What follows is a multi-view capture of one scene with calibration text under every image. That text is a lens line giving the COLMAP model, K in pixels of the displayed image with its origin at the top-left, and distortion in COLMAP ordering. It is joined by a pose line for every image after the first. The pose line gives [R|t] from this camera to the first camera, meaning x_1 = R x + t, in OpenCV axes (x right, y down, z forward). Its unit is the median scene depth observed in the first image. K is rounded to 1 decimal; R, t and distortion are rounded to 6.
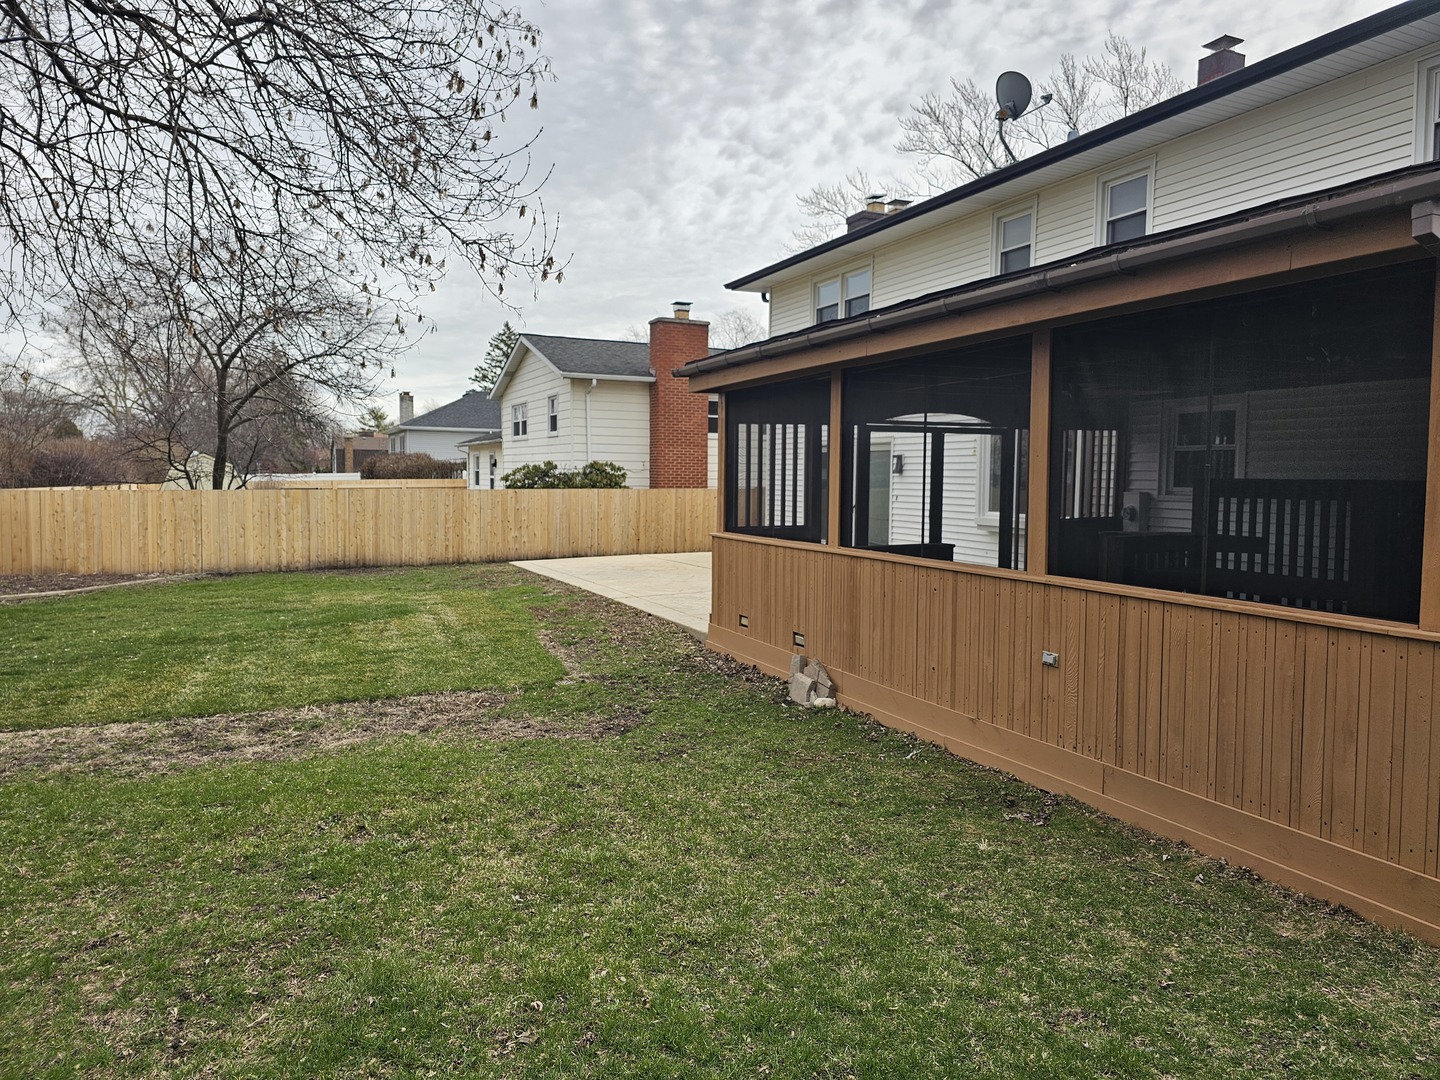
lens RADIAL K [[965.5, 0, 723.4], [0, 965.5, 534.2], [0, 0, 1]] dist [0.073803, -0.081353]
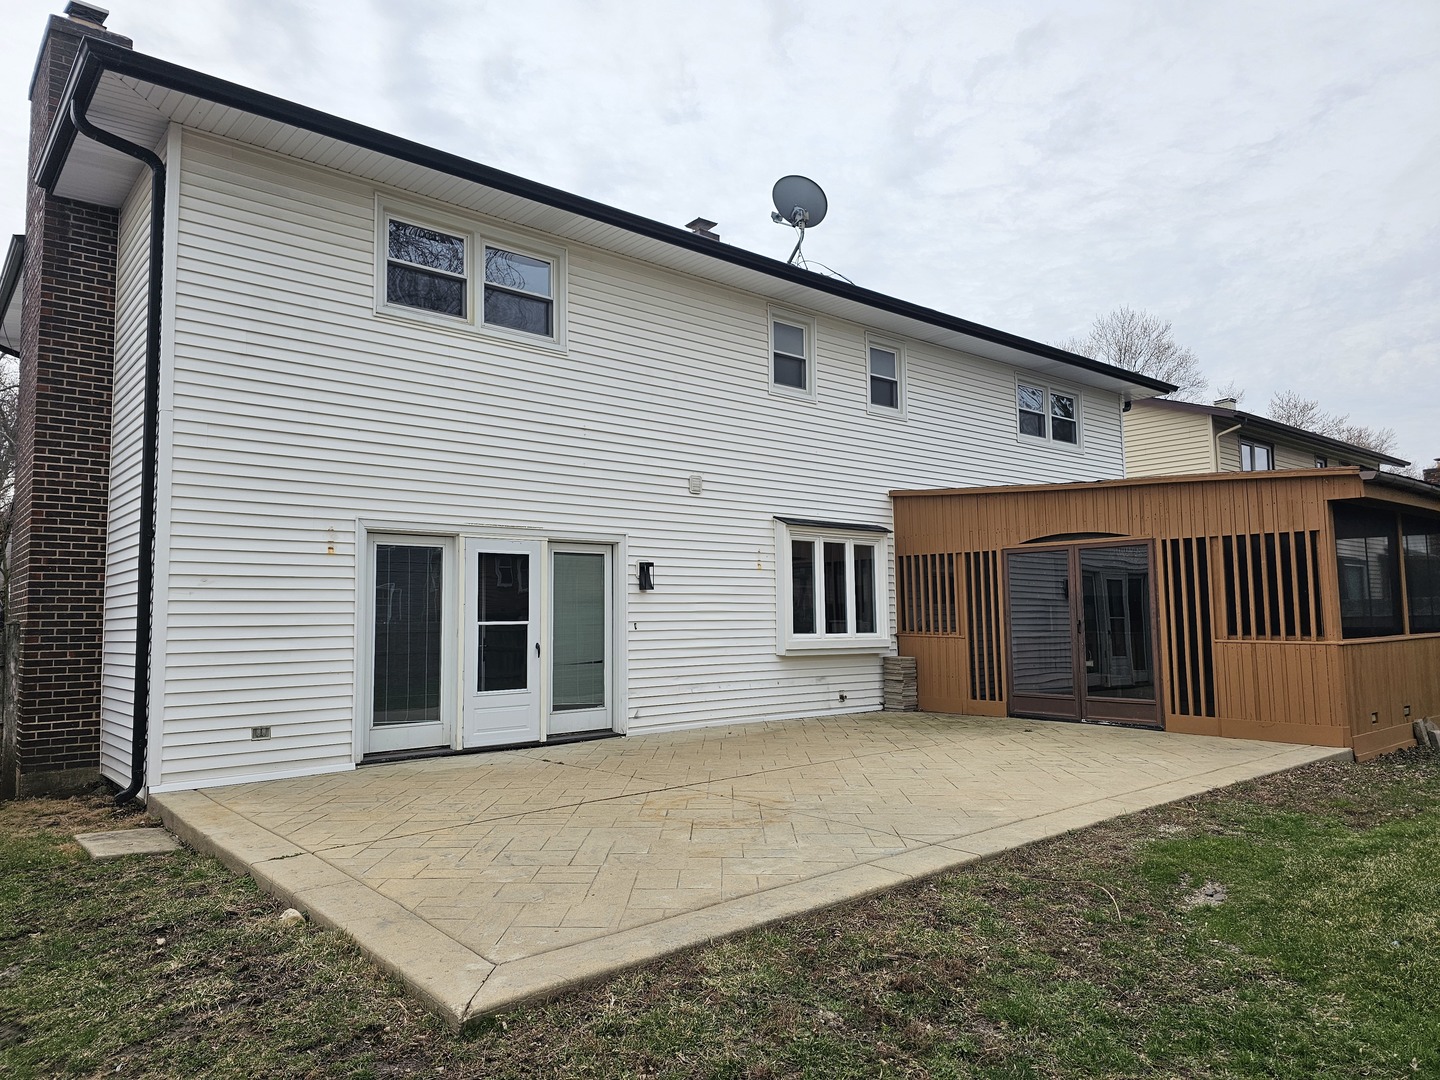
lens RADIAL K [[957.3, 0, 720.5], [0, 957.3, 533.2], [0, 0, 1]] dist [0.074399, -0.075531]
pose [[-0.270199, 0.078609, 0.959590, -0.379317], [0.068807, 0.995690, -0.062192, -0.044736], [-0.960343, 0.049222, -0.274443, 0.889702]]
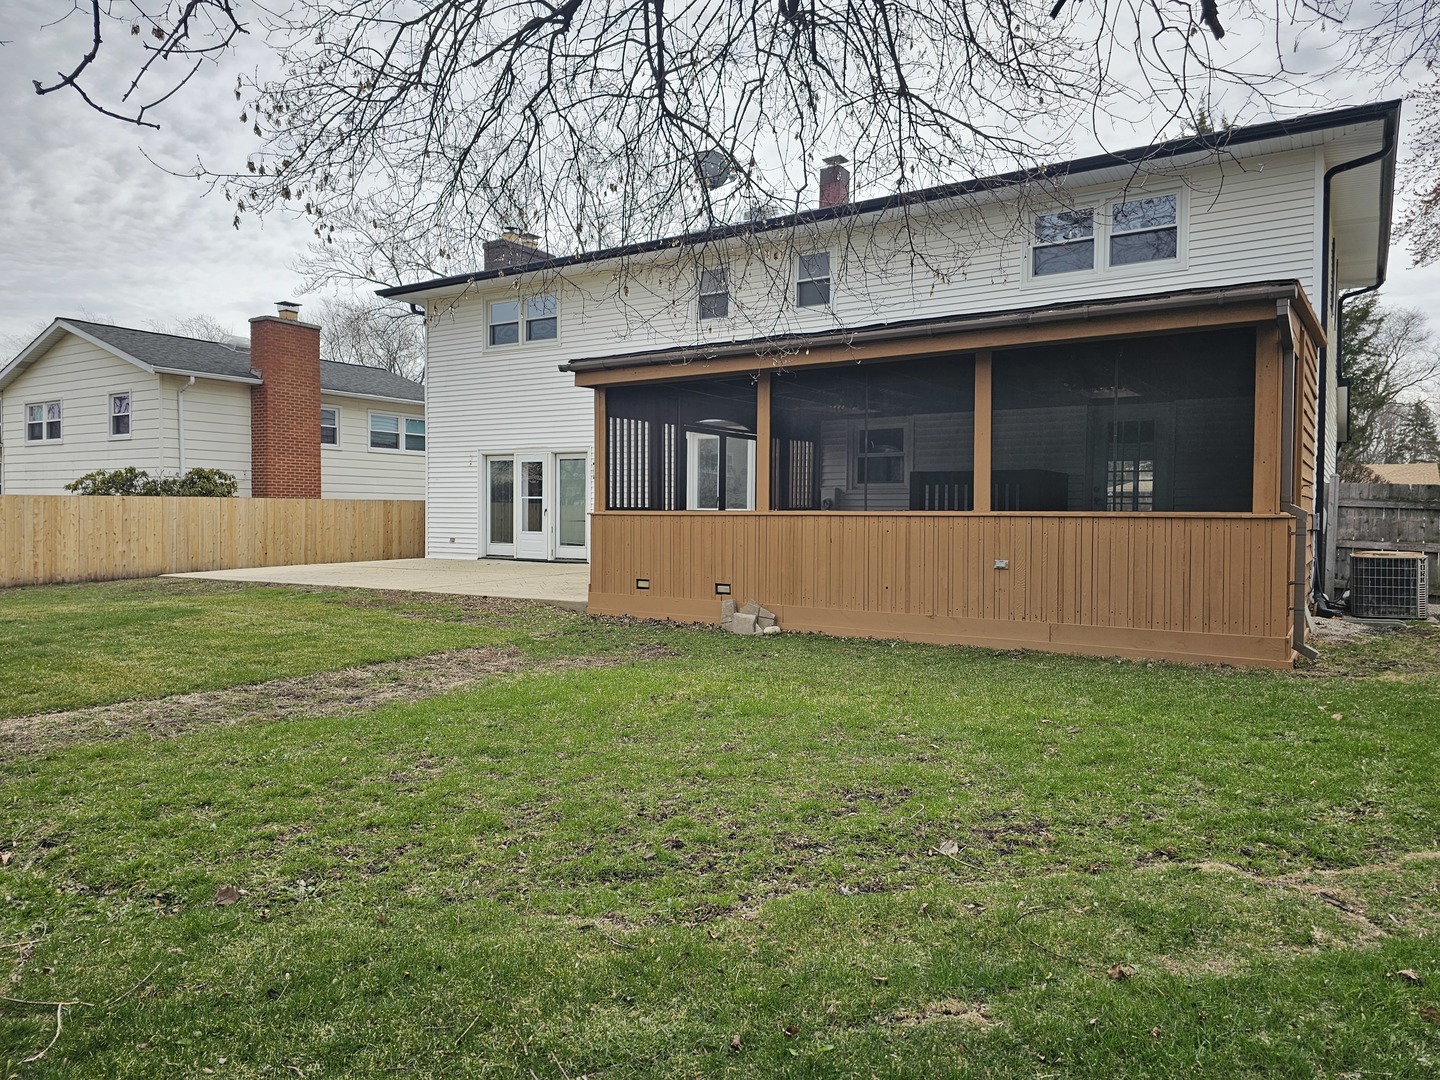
lens RADIAL K [[965.5, 0, 723.4], [0, 965.5, 534.2], [0, 0, 1]] dist [0.073803, -0.081353]
pose [[0.847014, -0.013494, 0.531399, -0.230853], [0.032965, 0.999087, -0.027173, 0.029195], [-0.530547, 0.040533, 0.846686, -0.018489]]
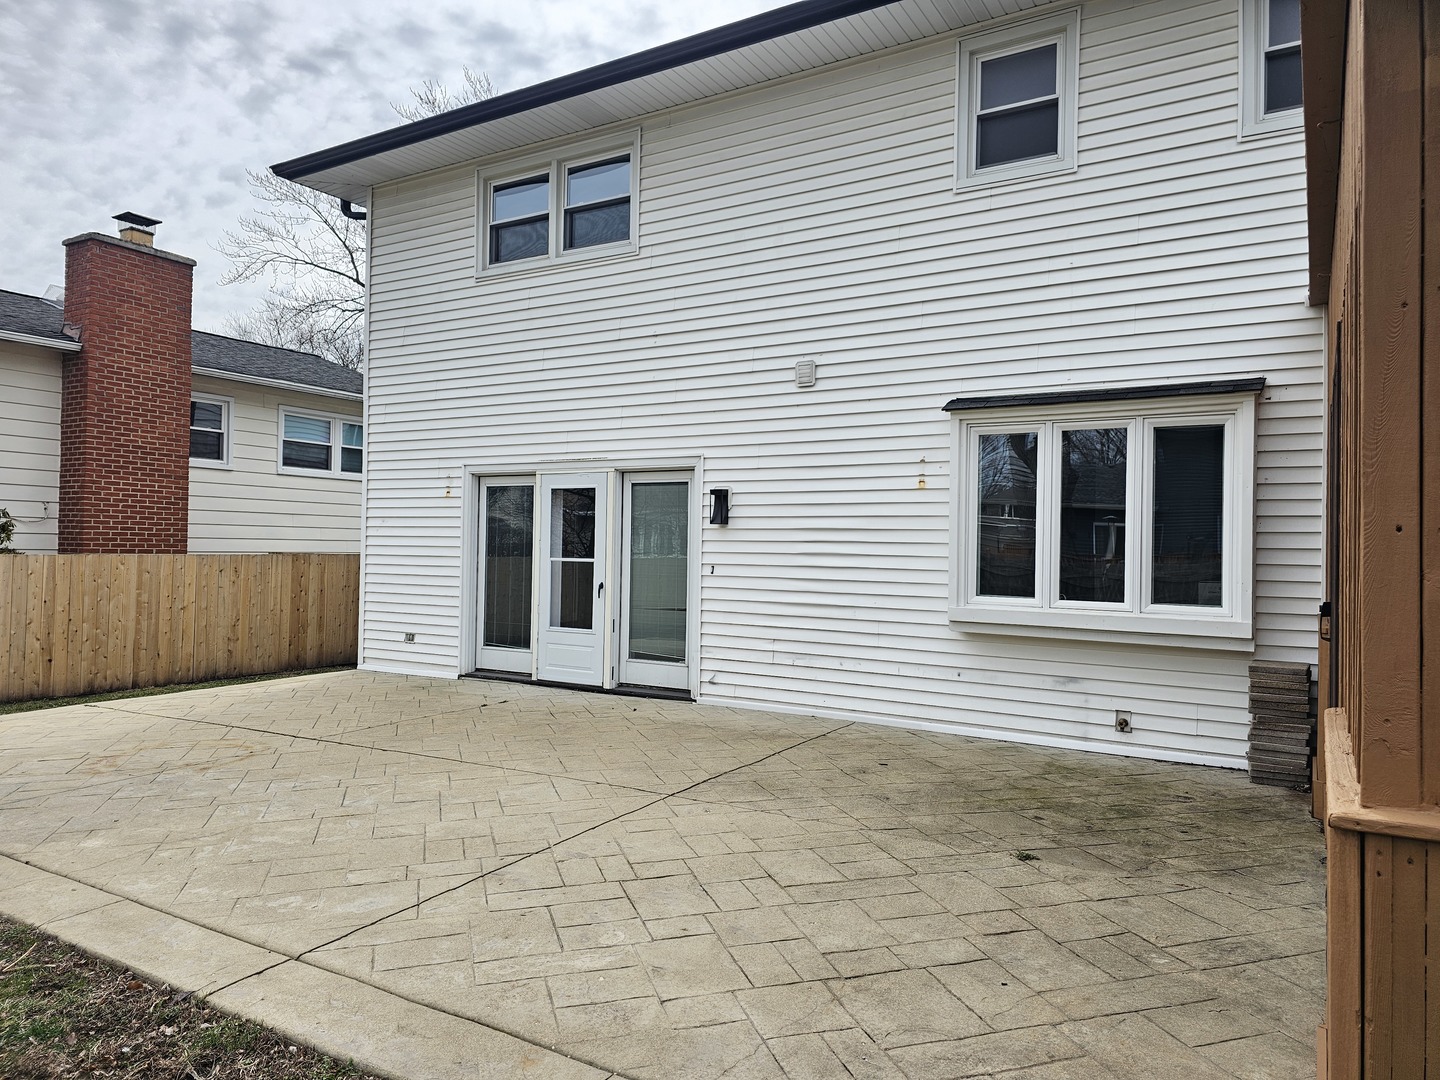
lens RADIAL K [[957.3, 0, 720.5], [0, 957.3, 533.2], [0, 0, 1]] dist [0.074399, -0.075531]
pose [[0.829794, 0.013671, 0.557902, -0.089333], [0.026719, 0.997580, -0.064185, -0.018817], [-0.557430, 0.068167, 0.827421, 0.444071]]
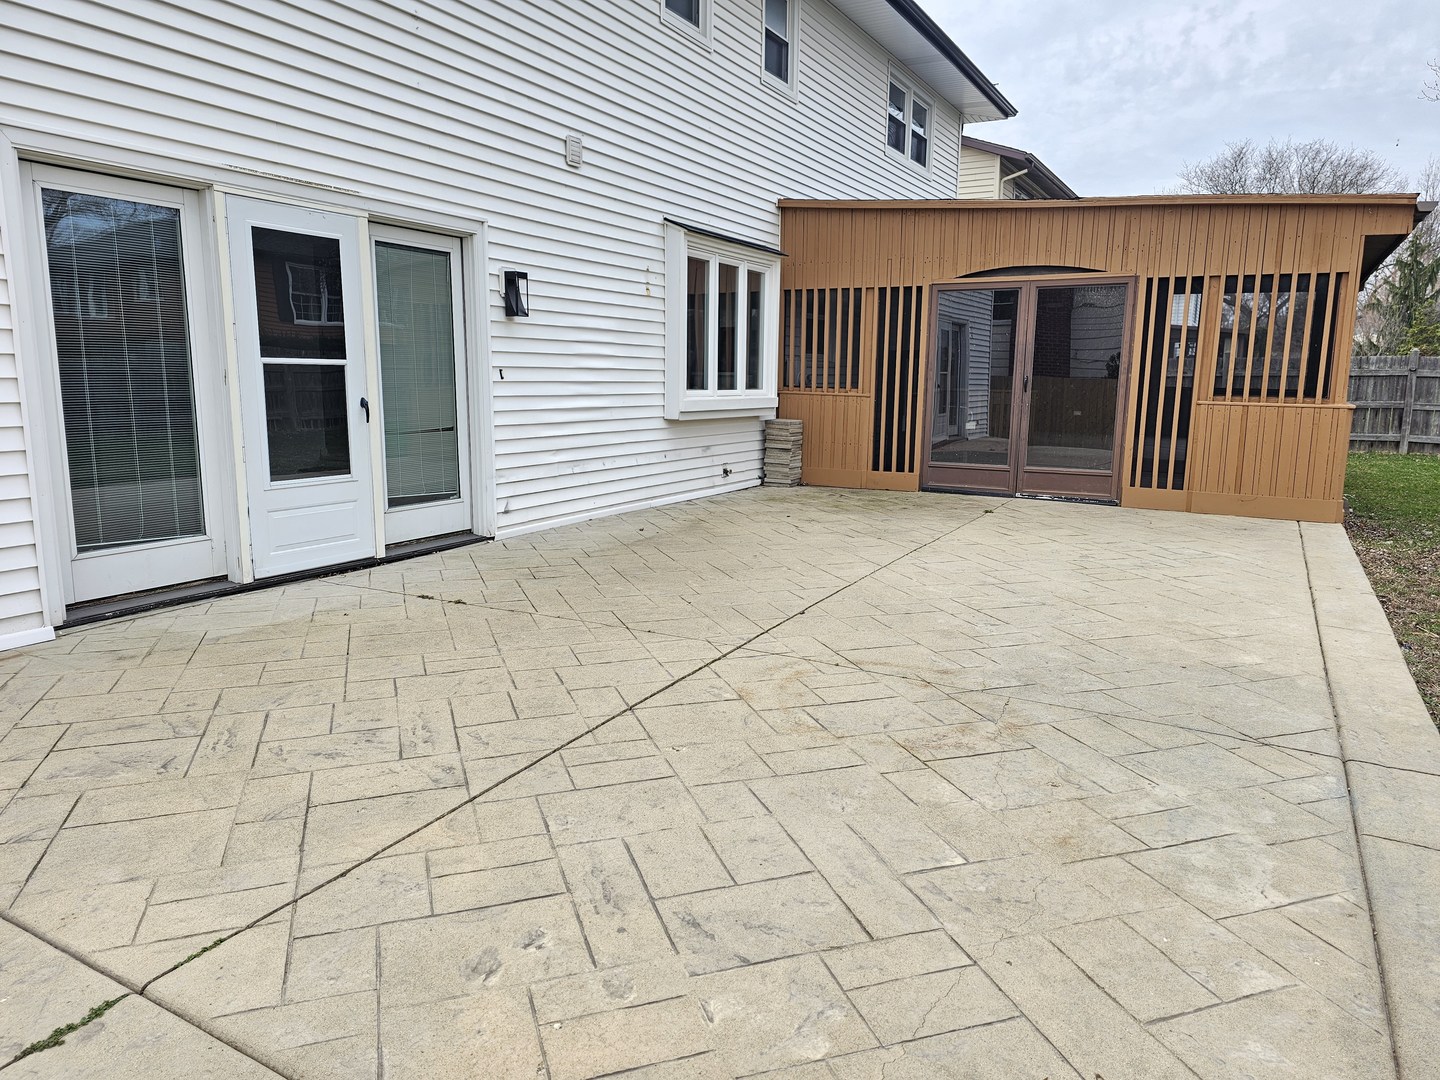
lens RADIAL K [[957.3, 0, 720.5], [0, 957.3, 533.2], [0, 0, 1]] dist [0.074399, -0.075531]
pose [[-0.585480, -0.149631, 0.796758, -0.183030], [0.034952, 0.977246, 0.209210, -0.043273], [-0.809933, 0.150336, -0.566928, 0.931256]]
